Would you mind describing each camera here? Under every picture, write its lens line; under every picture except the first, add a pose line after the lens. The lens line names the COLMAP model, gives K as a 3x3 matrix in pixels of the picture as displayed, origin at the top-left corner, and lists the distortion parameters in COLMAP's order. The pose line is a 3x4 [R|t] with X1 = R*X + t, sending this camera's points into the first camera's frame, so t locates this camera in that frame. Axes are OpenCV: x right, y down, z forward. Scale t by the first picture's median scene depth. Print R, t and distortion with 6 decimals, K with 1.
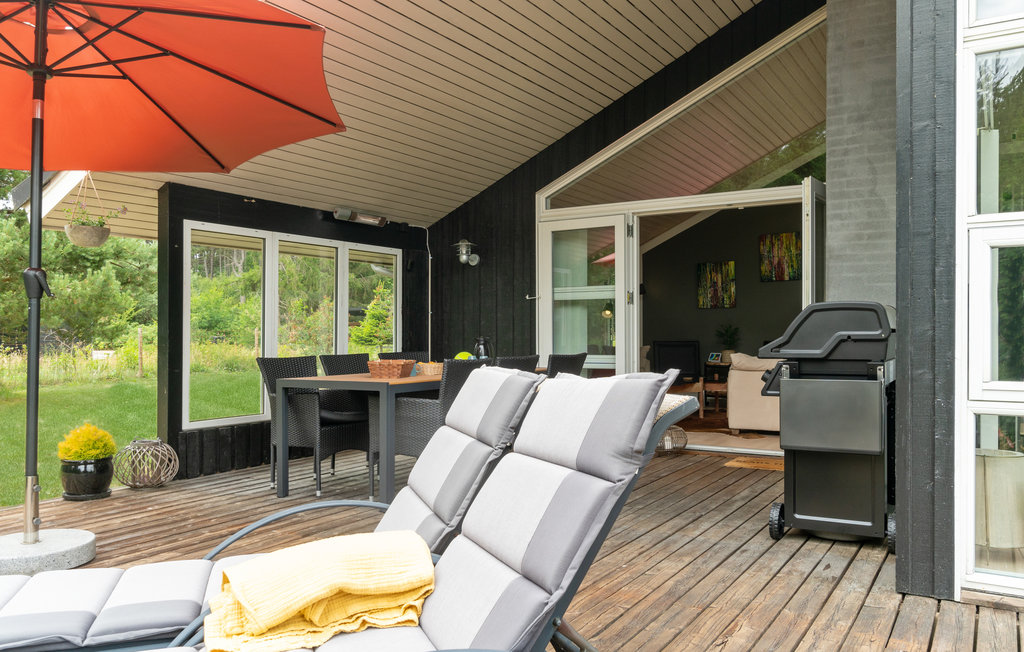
lens RADIAL K [[811.1, 0, 513.9], [0, 811.1, 326.3], [0, 0, 1]] dist [-0.001633, -0.005588]
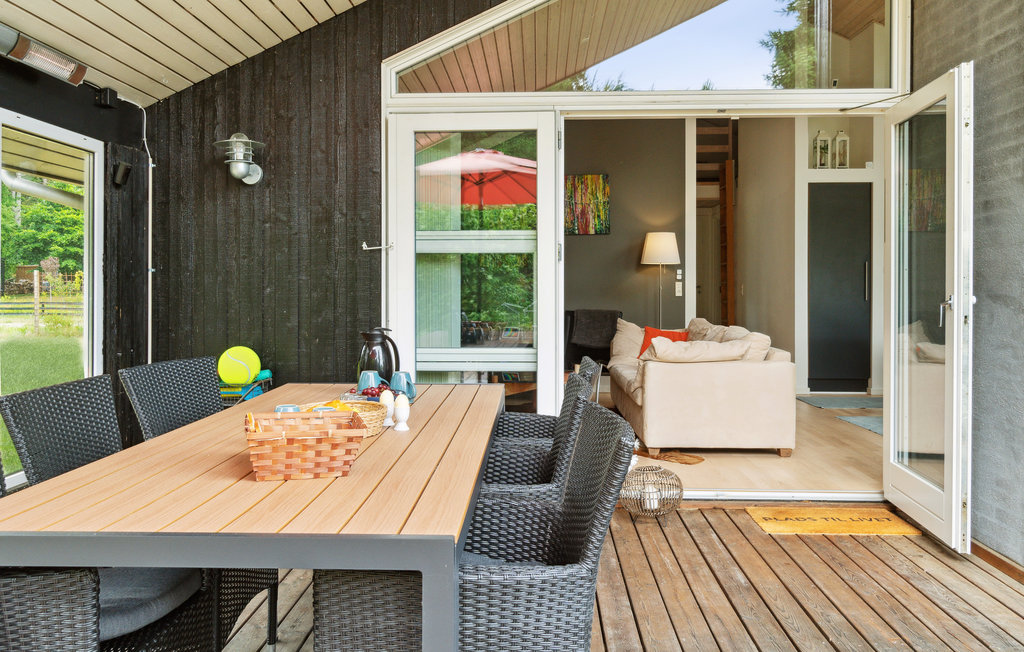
lens RADIAL K [[811.1, 0, 500.8], [0, 811.1, 288.9], [0, 0, 1]] dist [-0.001633, -0.005588]
pose [[0.871425, 0.003197, 0.490518, -0.171798], [-0.008295, 0.999932, 0.008219, -0.011699], [-0.490459, -0.011231, 0.871392, 0.458339]]
